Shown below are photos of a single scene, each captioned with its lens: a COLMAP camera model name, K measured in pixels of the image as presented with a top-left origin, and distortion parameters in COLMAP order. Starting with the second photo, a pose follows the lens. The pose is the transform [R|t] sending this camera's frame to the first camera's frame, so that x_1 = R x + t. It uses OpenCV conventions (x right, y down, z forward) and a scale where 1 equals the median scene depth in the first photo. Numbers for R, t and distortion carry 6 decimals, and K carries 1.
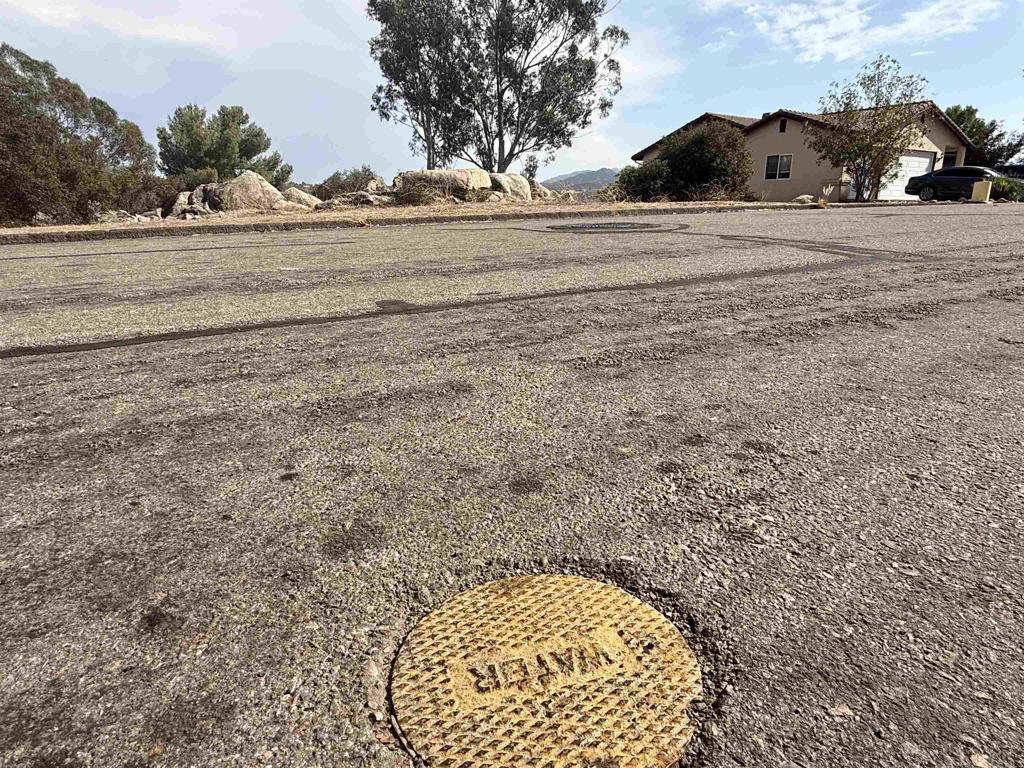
lens RADIAL K [[630.1, 0, 510.0], [0, 630.1, 379.9], [0, 0, 1]] dist [-0.000214, 0.003742]
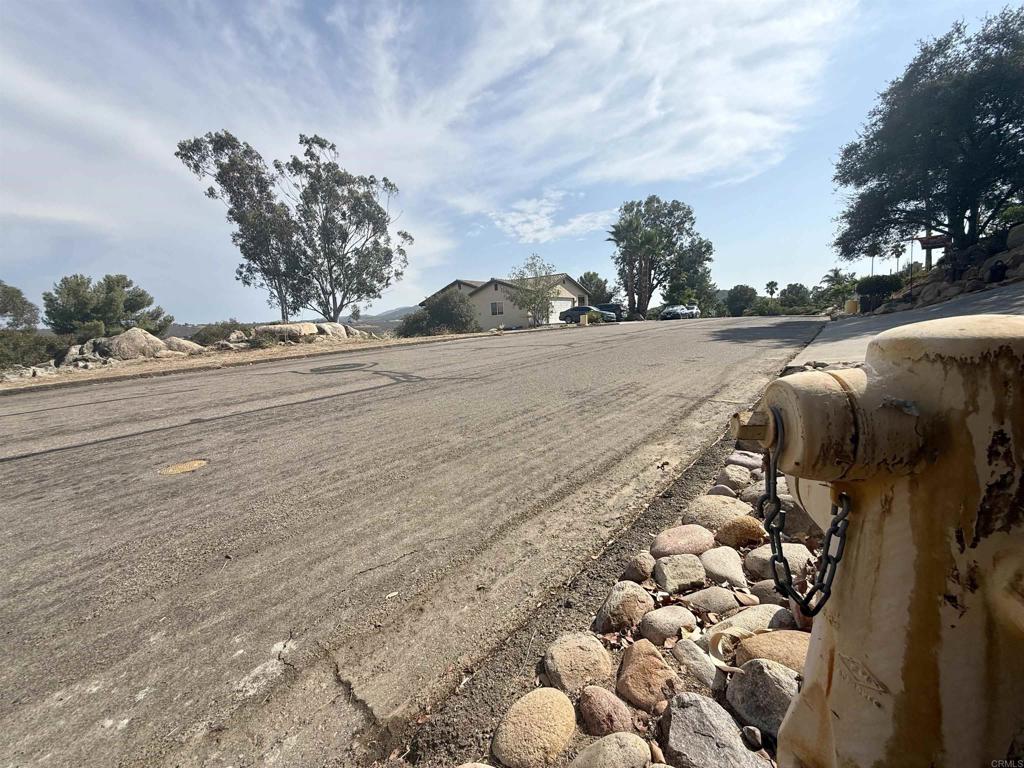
lens RADIAL K [[413.9, 0, 506.9], [0, 413.9, 382.2], [0, 0, 1]] dist [0.001521, -0.000031]
pose [[0.937782, -0.098082, 0.333083, 0.026845], [0.143349, 0.983071, -0.114113, 0.006726], [-0.316252, 0.154761, 0.935967, -0.064570]]
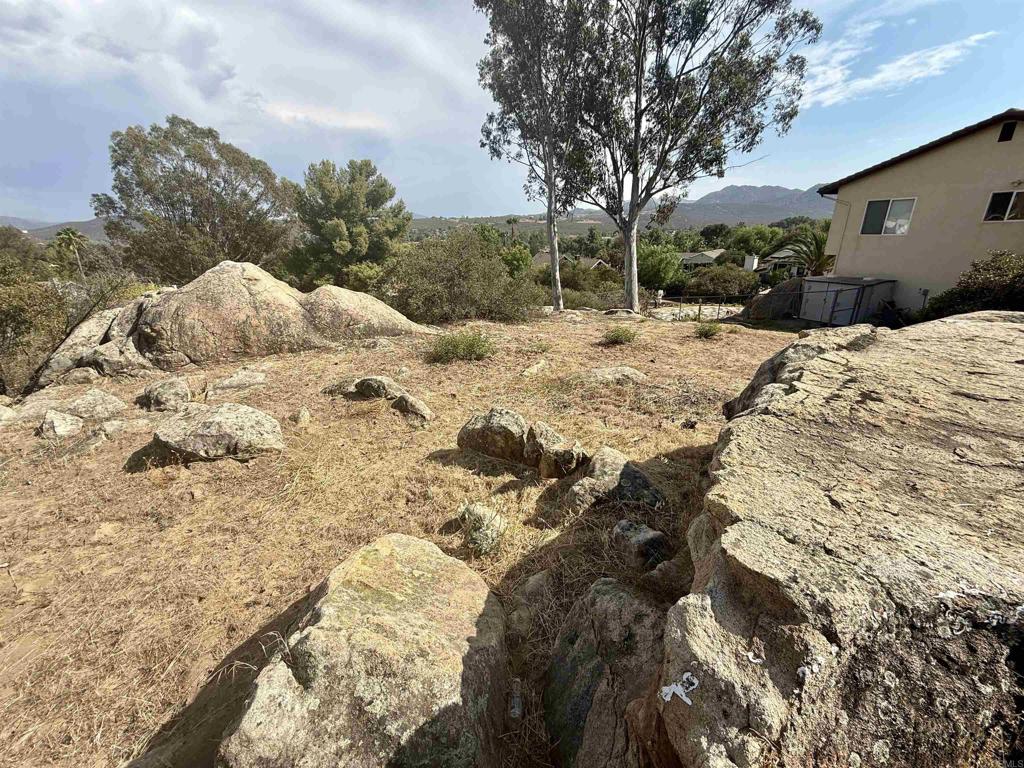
lens RADIAL K [[413.9, 0, 512.4], [0, 413.9, 382.9], [0, 0, 1]] dist [0.001521, -0.000031]
pose [[0.989904, 0.016301, -0.140796, -0.096521], [-0.004096, 0.996240, 0.086544, -0.165682], [0.141677, -0.085094, 0.986249, 0.442190]]
